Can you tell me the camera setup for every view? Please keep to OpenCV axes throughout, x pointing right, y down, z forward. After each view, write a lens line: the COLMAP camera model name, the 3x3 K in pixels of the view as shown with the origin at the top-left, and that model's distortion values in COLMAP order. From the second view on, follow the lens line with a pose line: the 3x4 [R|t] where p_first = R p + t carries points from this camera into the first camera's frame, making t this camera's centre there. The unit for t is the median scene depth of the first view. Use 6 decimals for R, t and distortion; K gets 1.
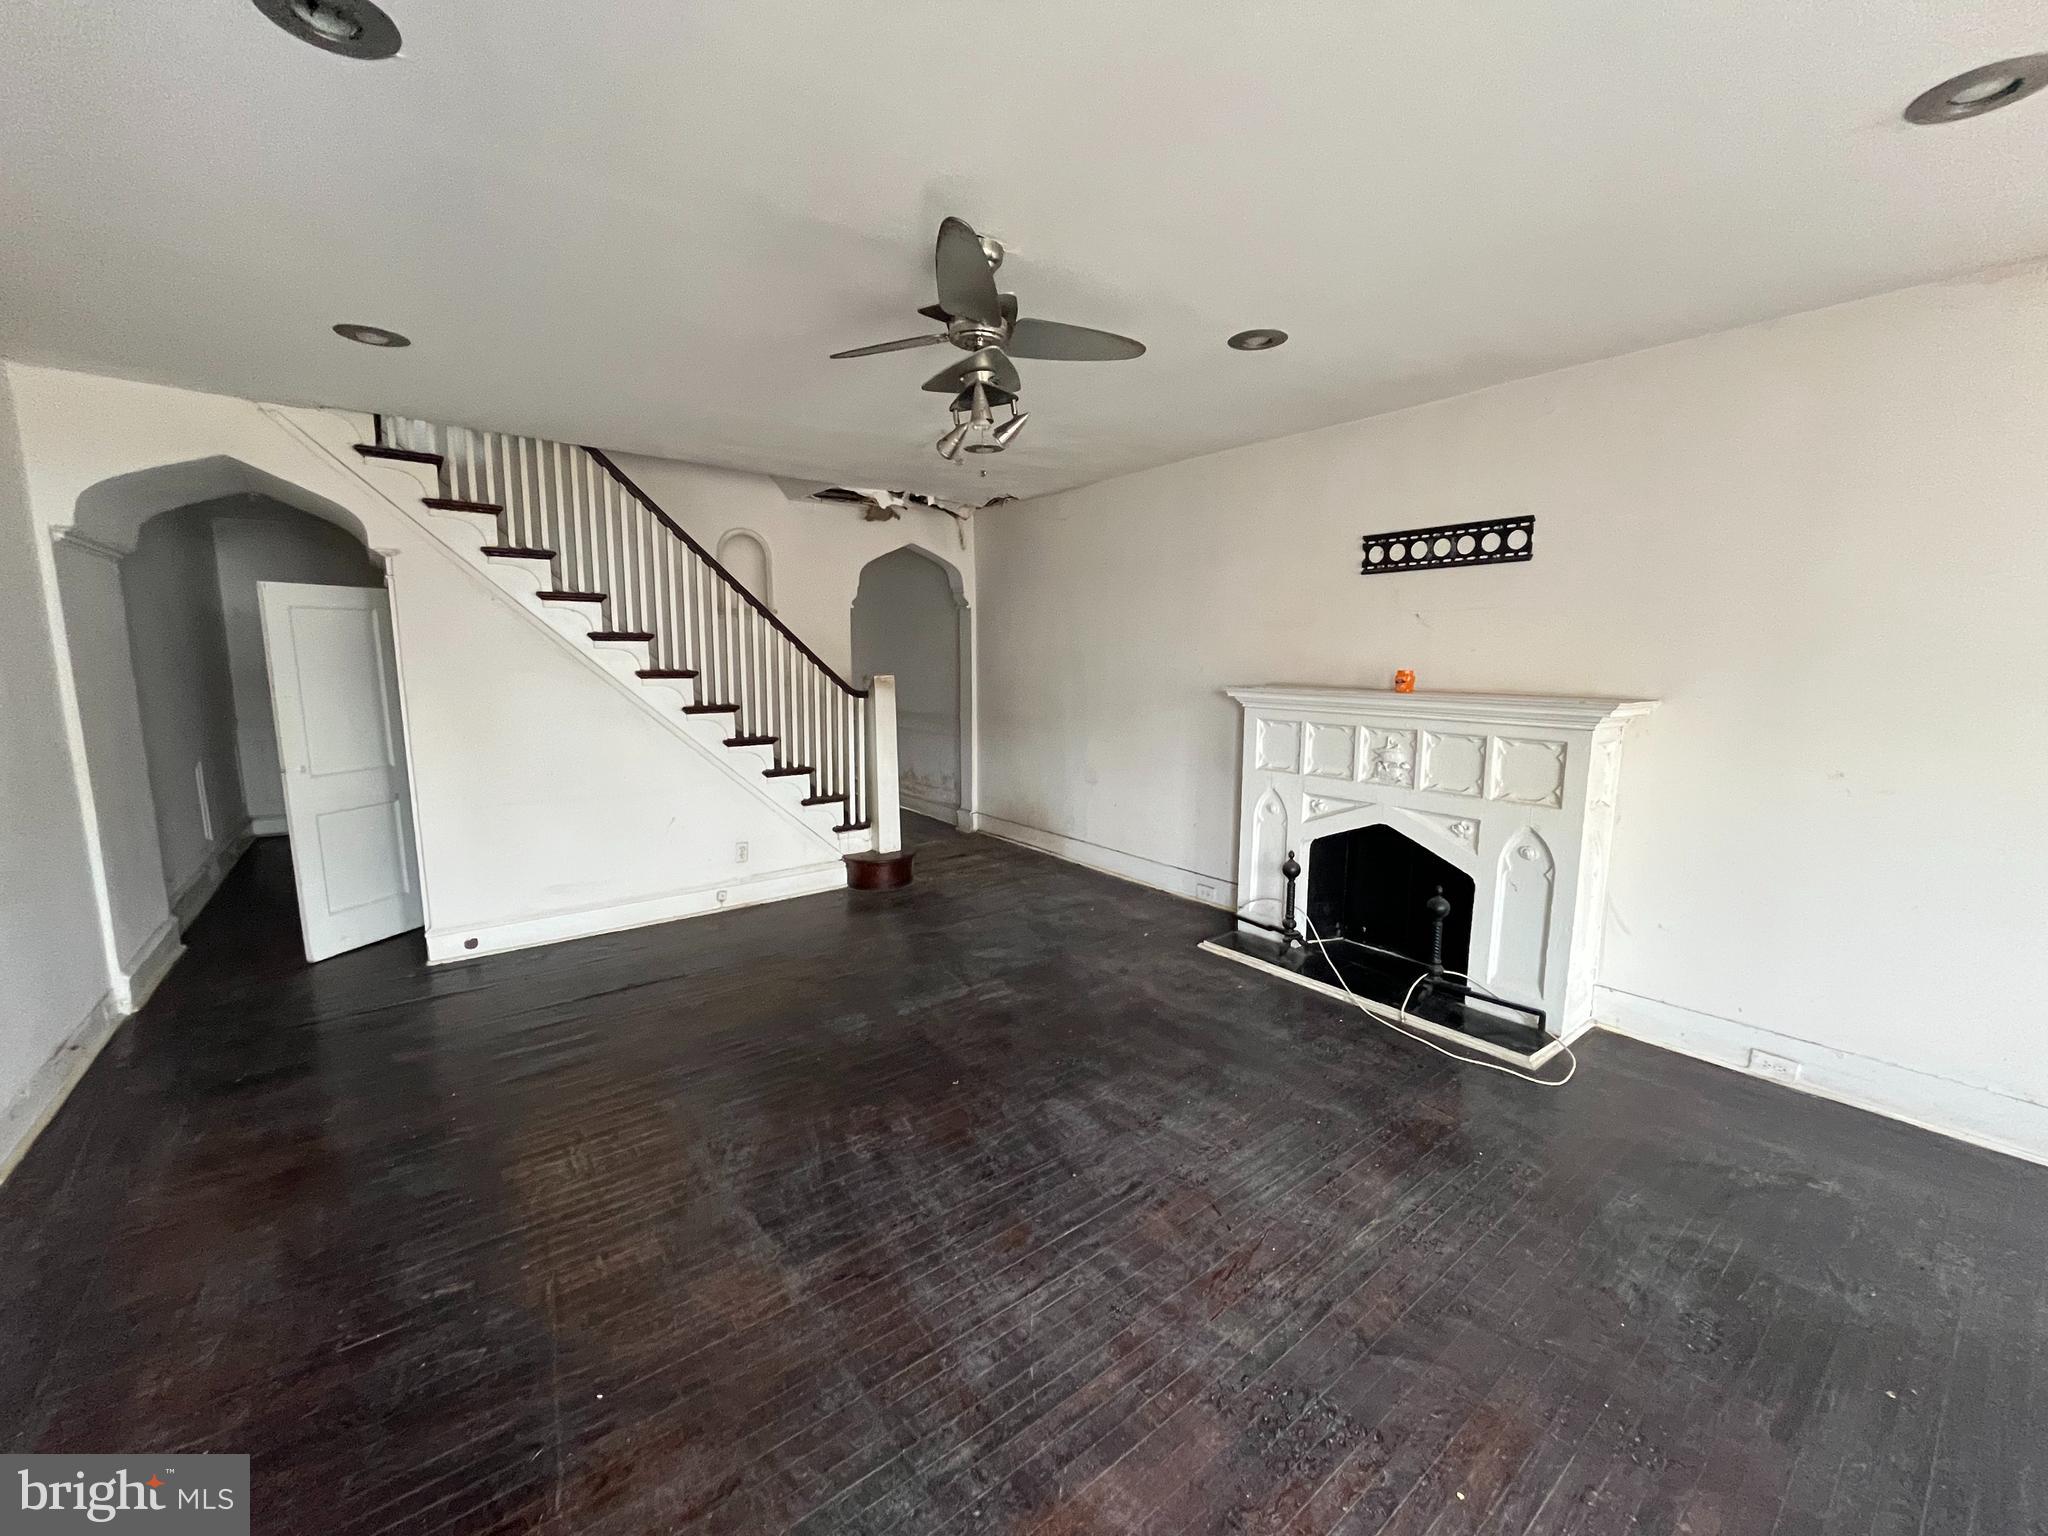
lens RADIAL K [[820.2, 0, 1020.7], [0, 820.2, 769.1], [0, 0, 1]] dist [-0.001692, -0.000618]
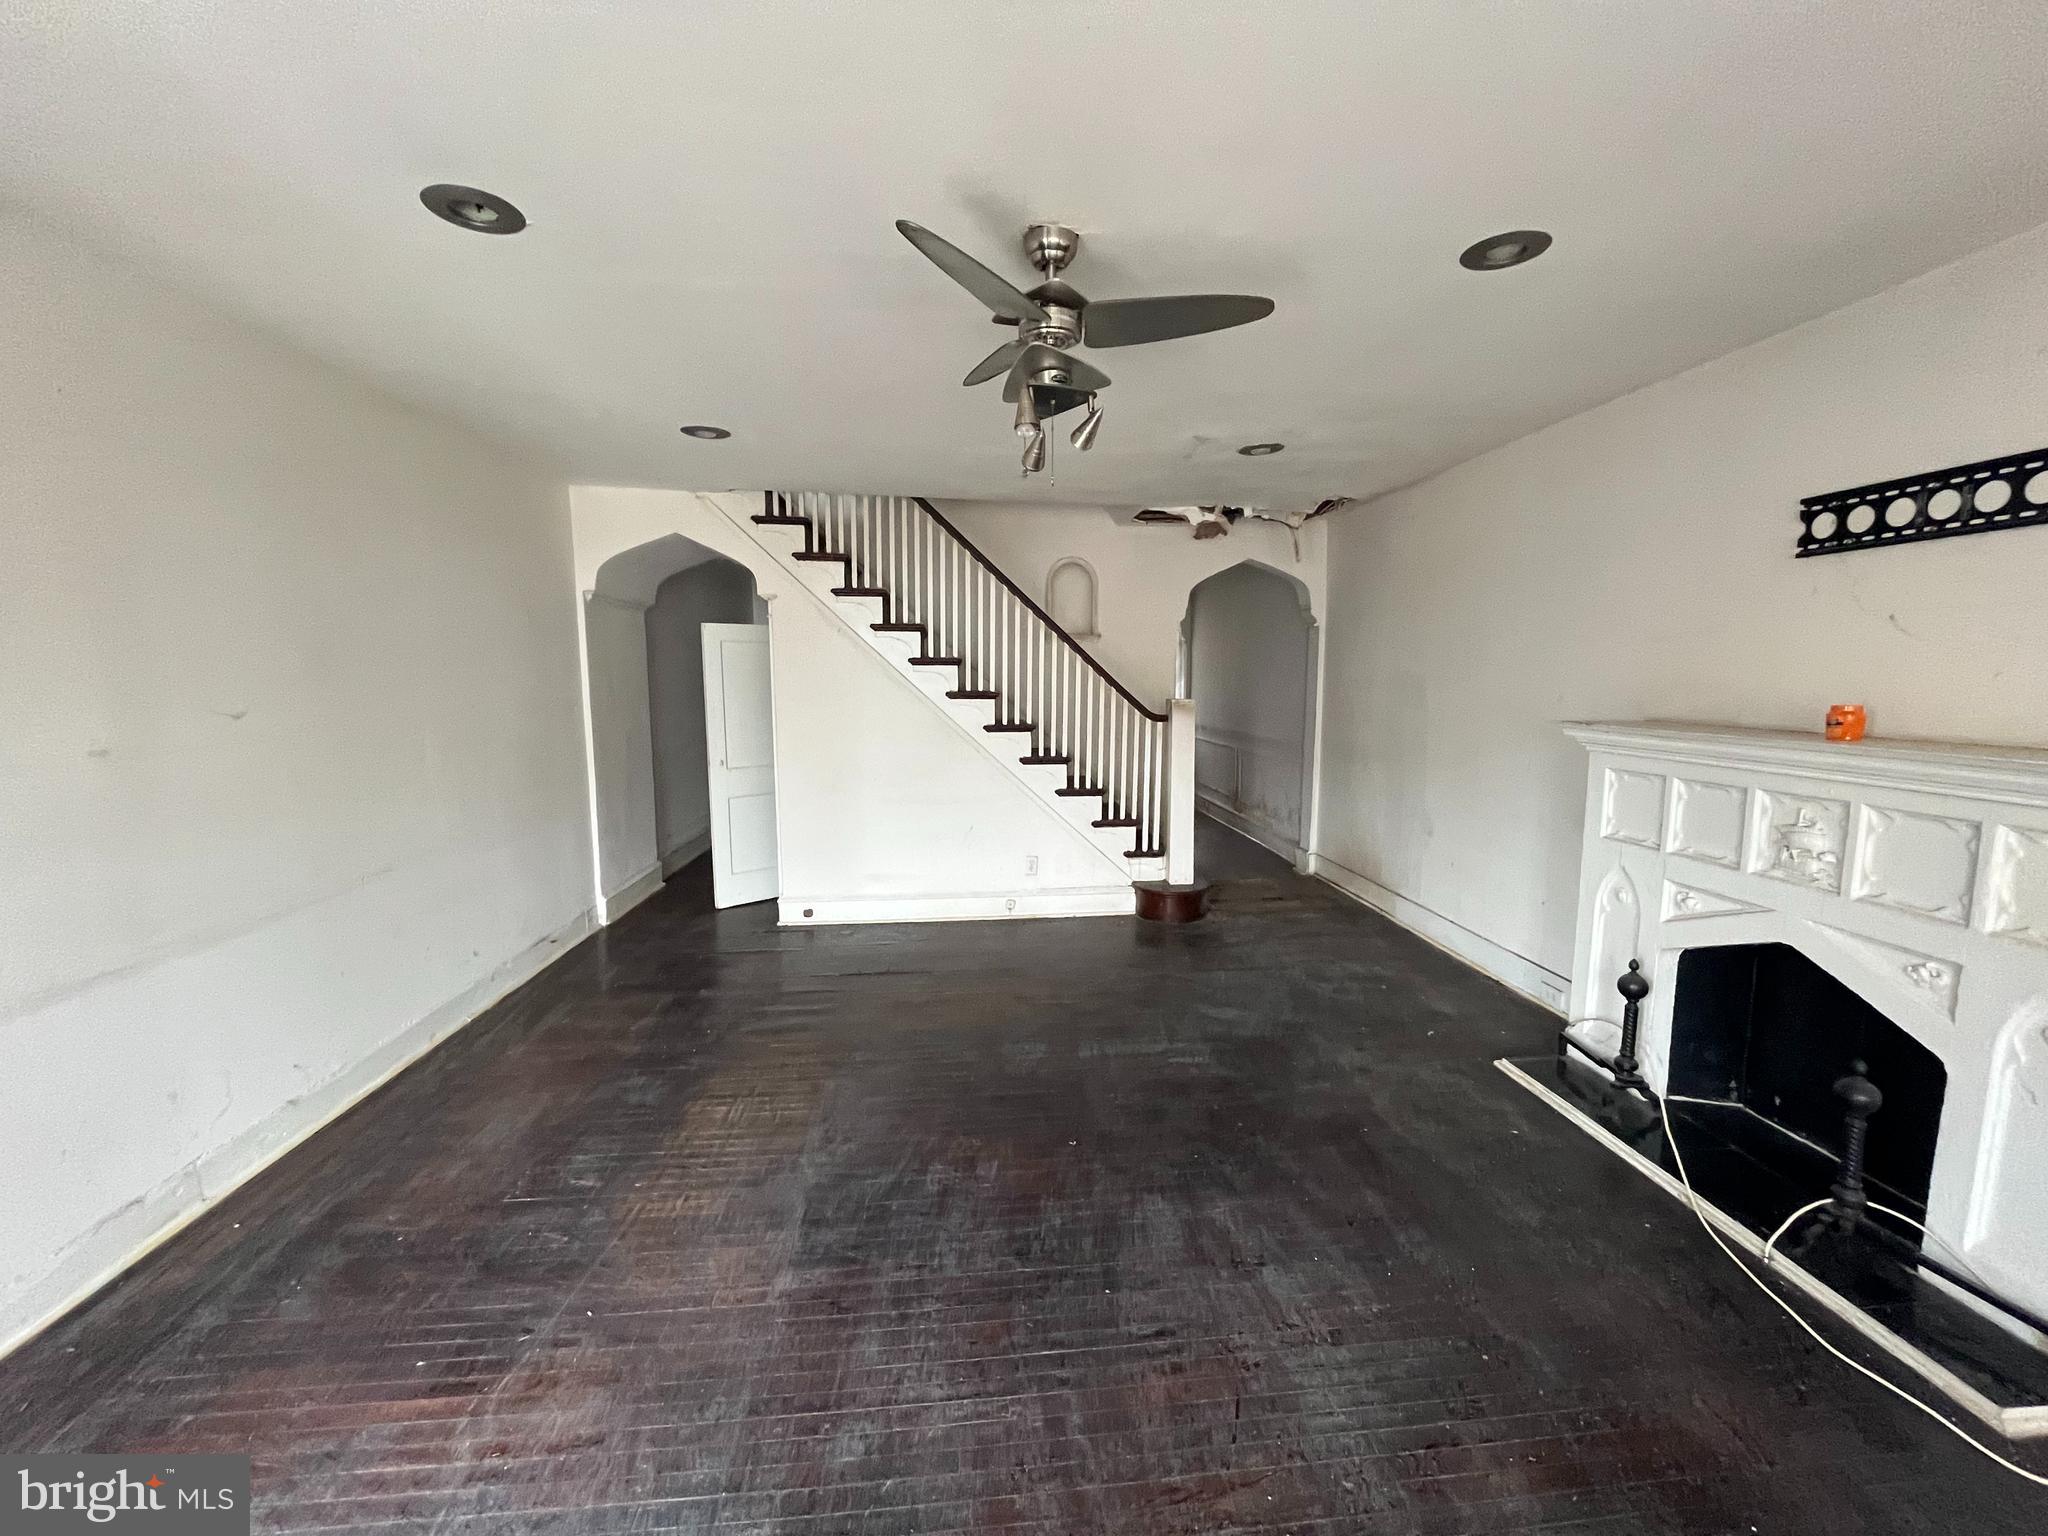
lens RADIAL K [[820.2, 0, 1027.1], [0, 820.2, 769.1], [0, 0, 1]] dist [-0.001692, -0.000618]
pose [[0.847778, 0.060779, -0.526857, 0.273800], [-0.073977, 0.997252, -0.003993, -0.023223], [0.525166, 0.042360, 0.849945, 0.141530]]
